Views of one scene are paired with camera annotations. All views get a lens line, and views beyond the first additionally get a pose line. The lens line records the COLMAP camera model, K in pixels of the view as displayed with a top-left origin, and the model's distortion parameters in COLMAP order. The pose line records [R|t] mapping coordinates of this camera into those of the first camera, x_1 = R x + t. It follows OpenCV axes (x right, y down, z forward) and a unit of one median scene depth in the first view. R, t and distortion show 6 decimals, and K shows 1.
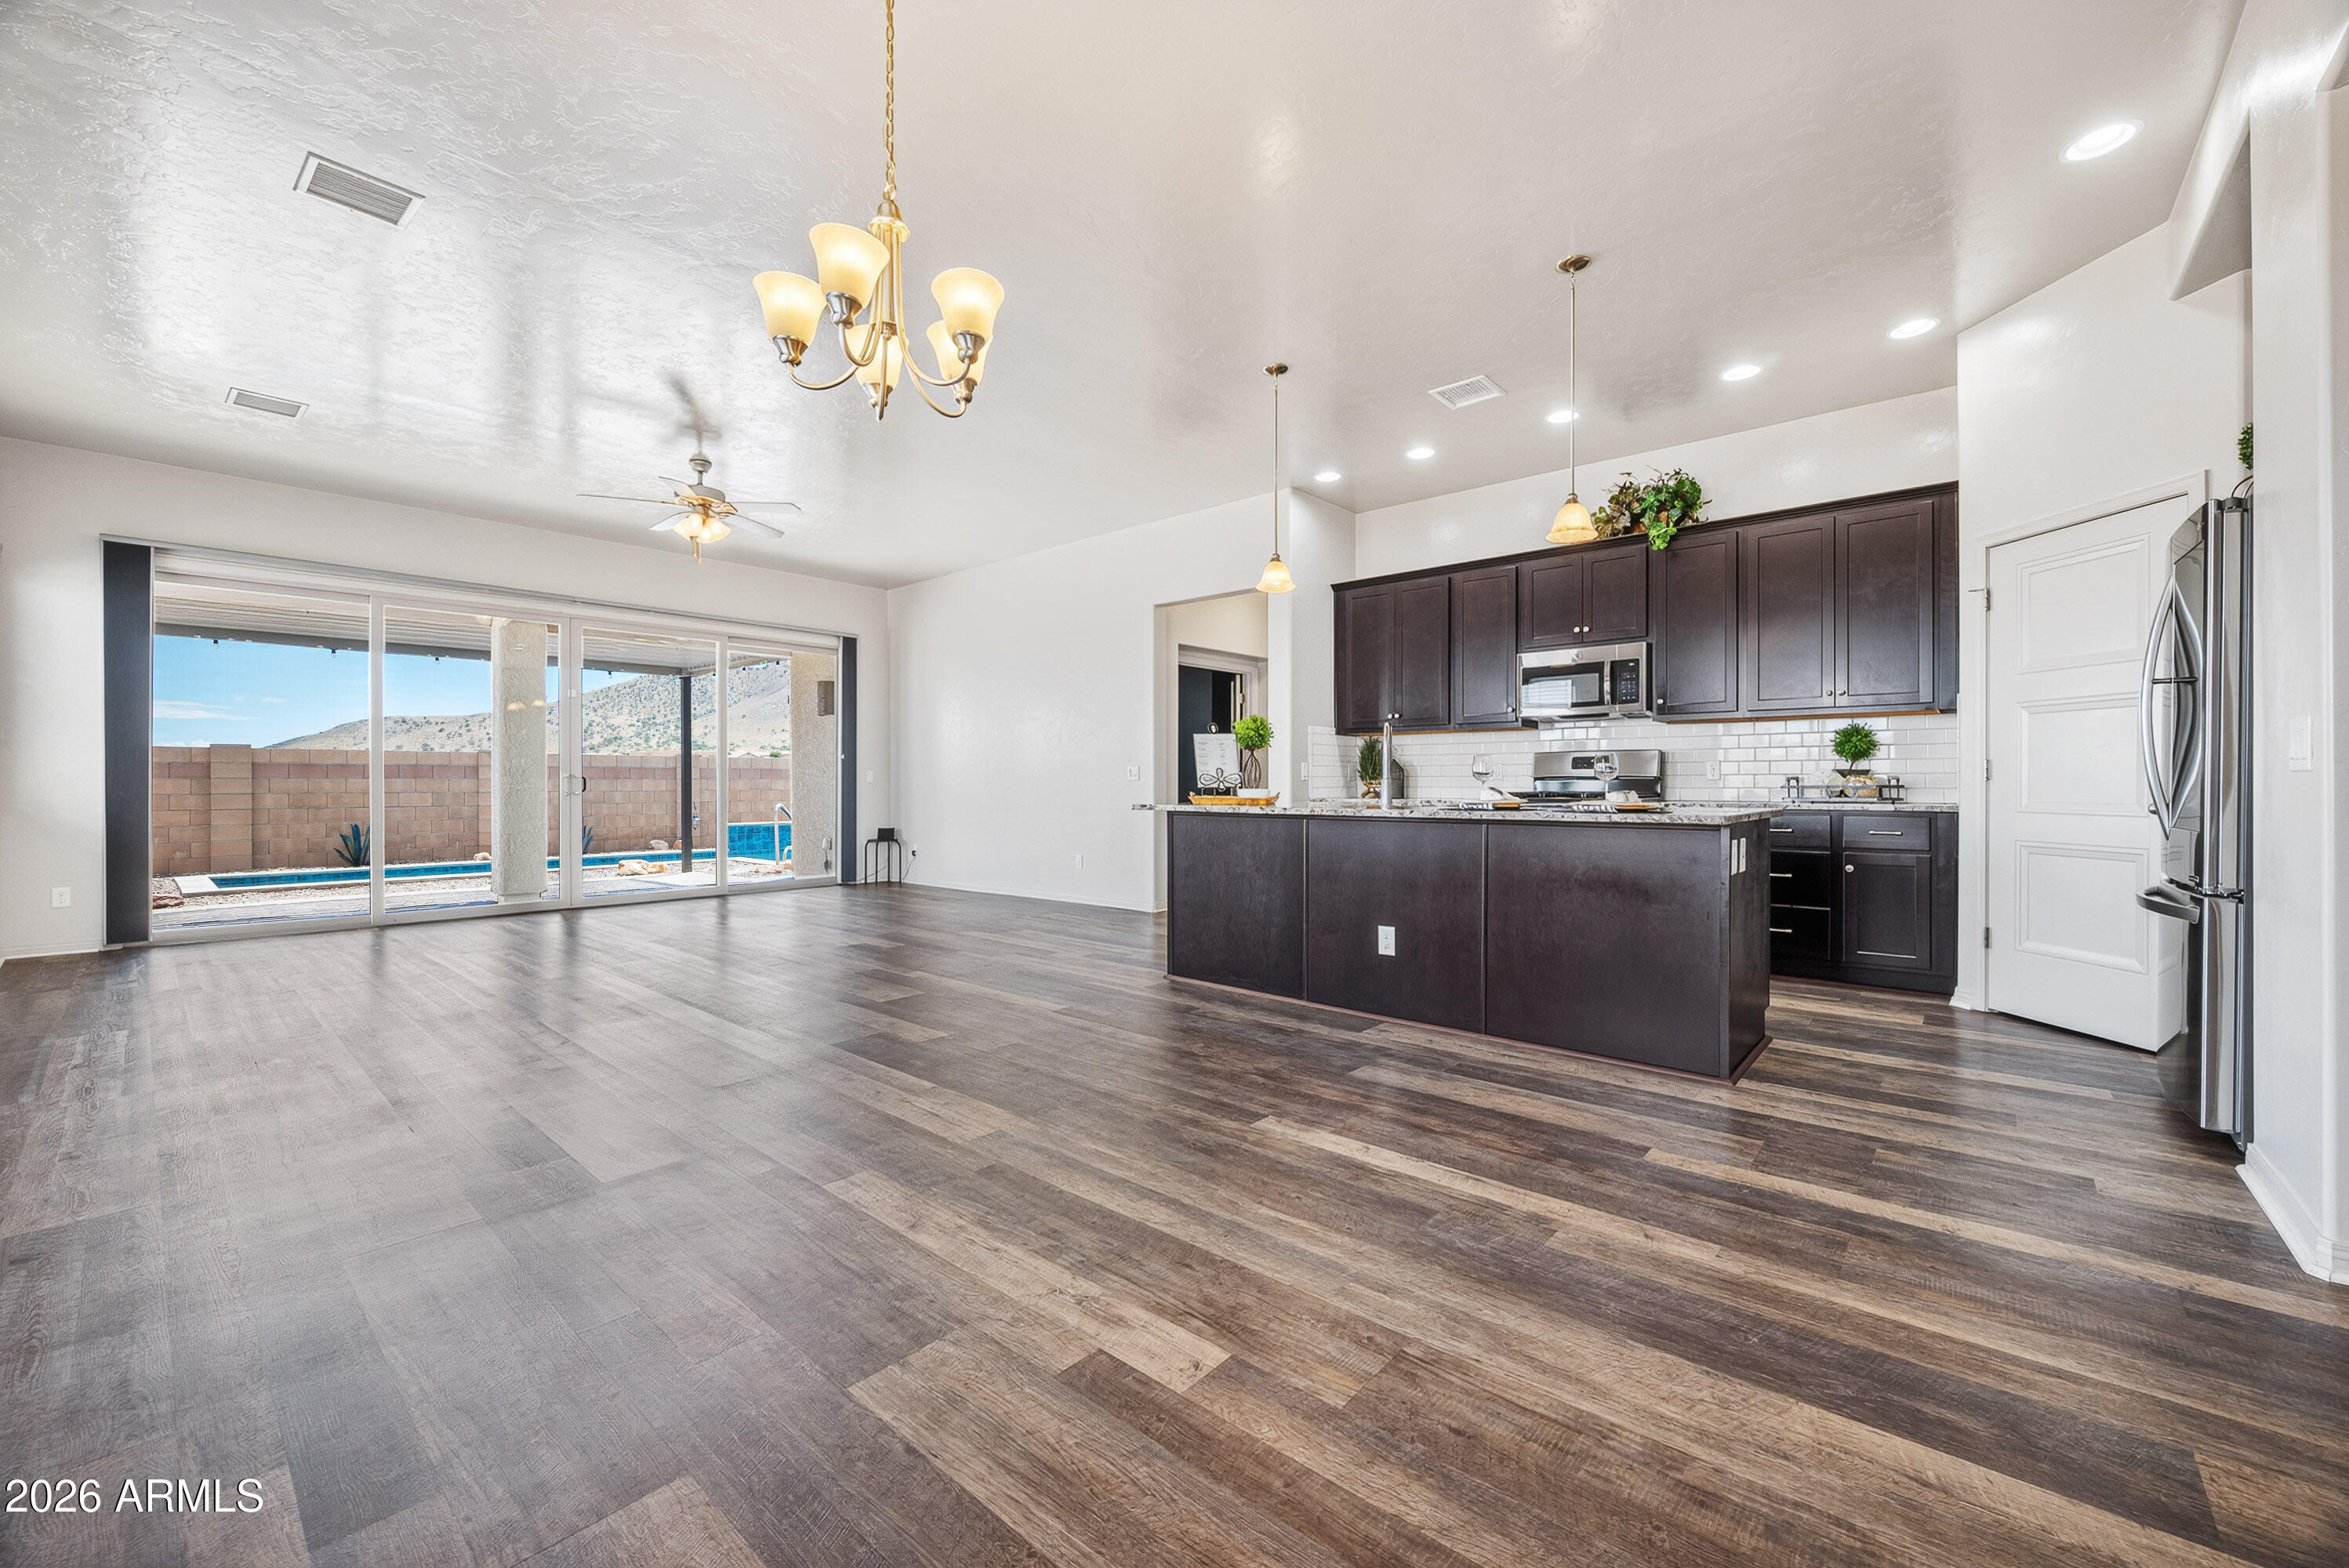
lens RADIAL K [[936.3, 0, 1185.6], [0, 936.3, 786.7], [0, 0, 1]] dist [0.004605, 0.000059]
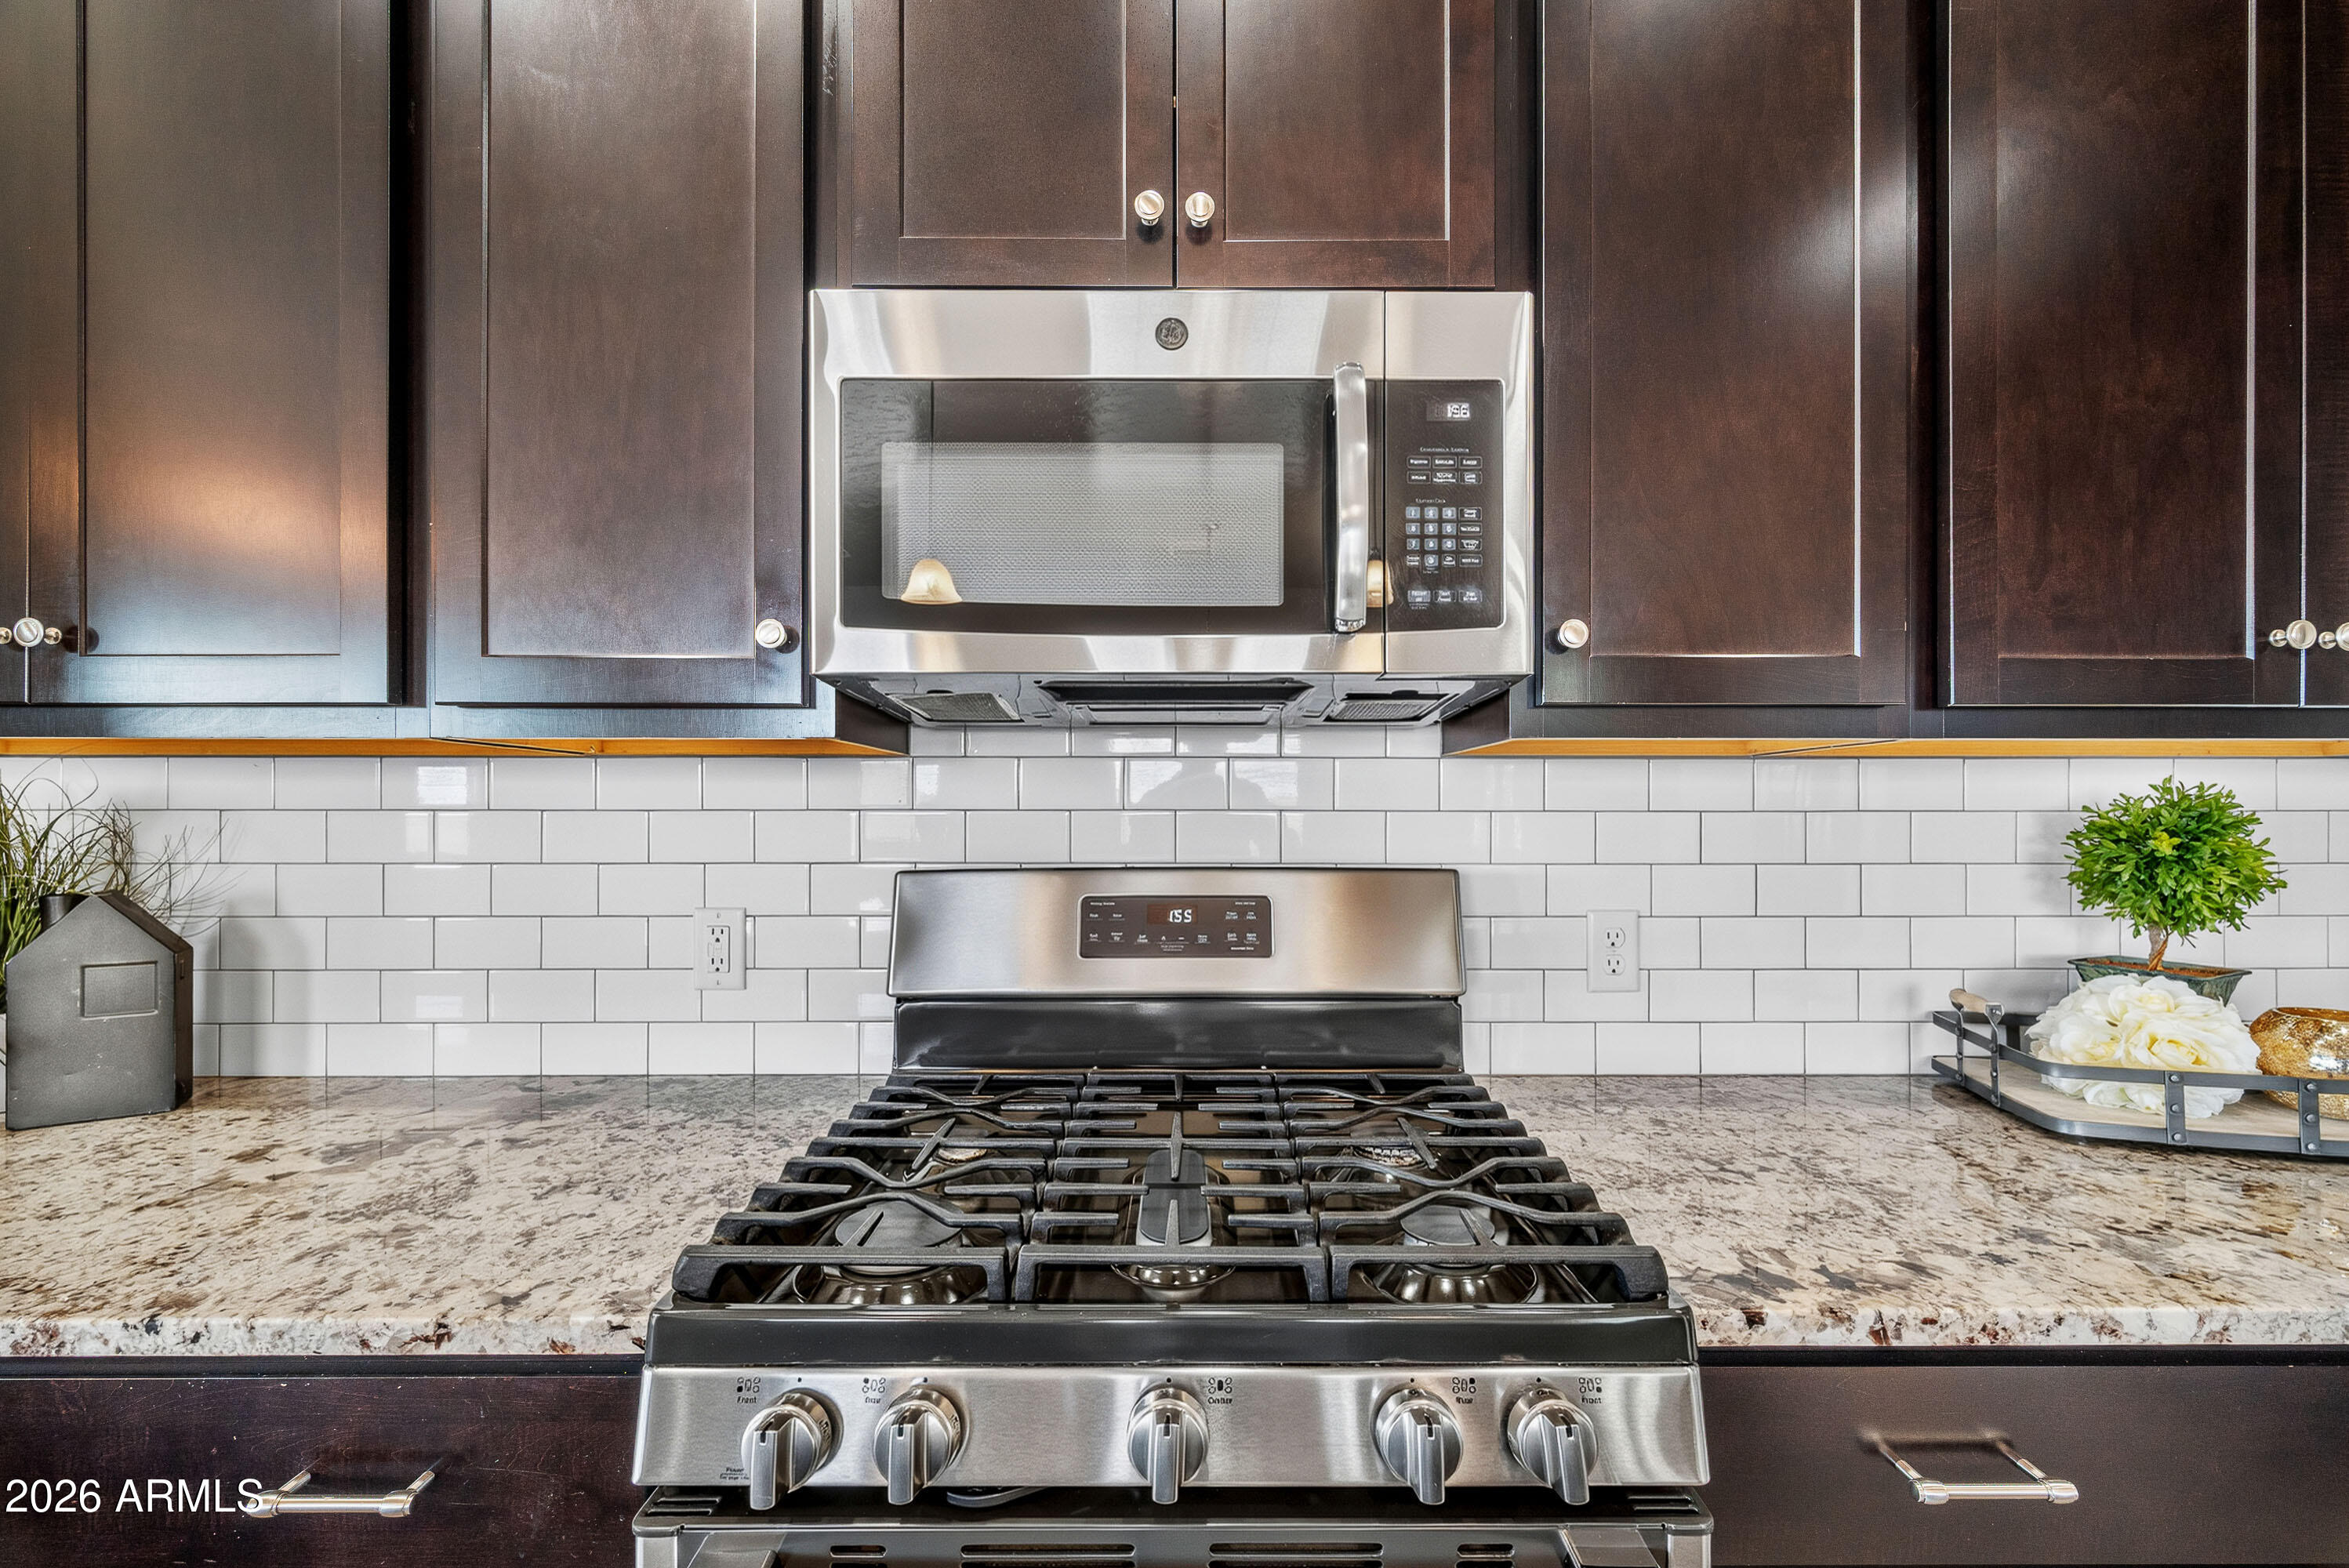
lens RADIAL K [[936.3, 0, 1177.2], [0, 936.3, 829.0], [0, 0, 1]] dist [0.004605, 0.000059]
pose [[0.754067, -0.005579, 0.656774, 0.305994], [-0.000375, 0.999960, 0.008926, -0.050523], [-0.656798, -0.006977, 0.754034, 0.866296]]
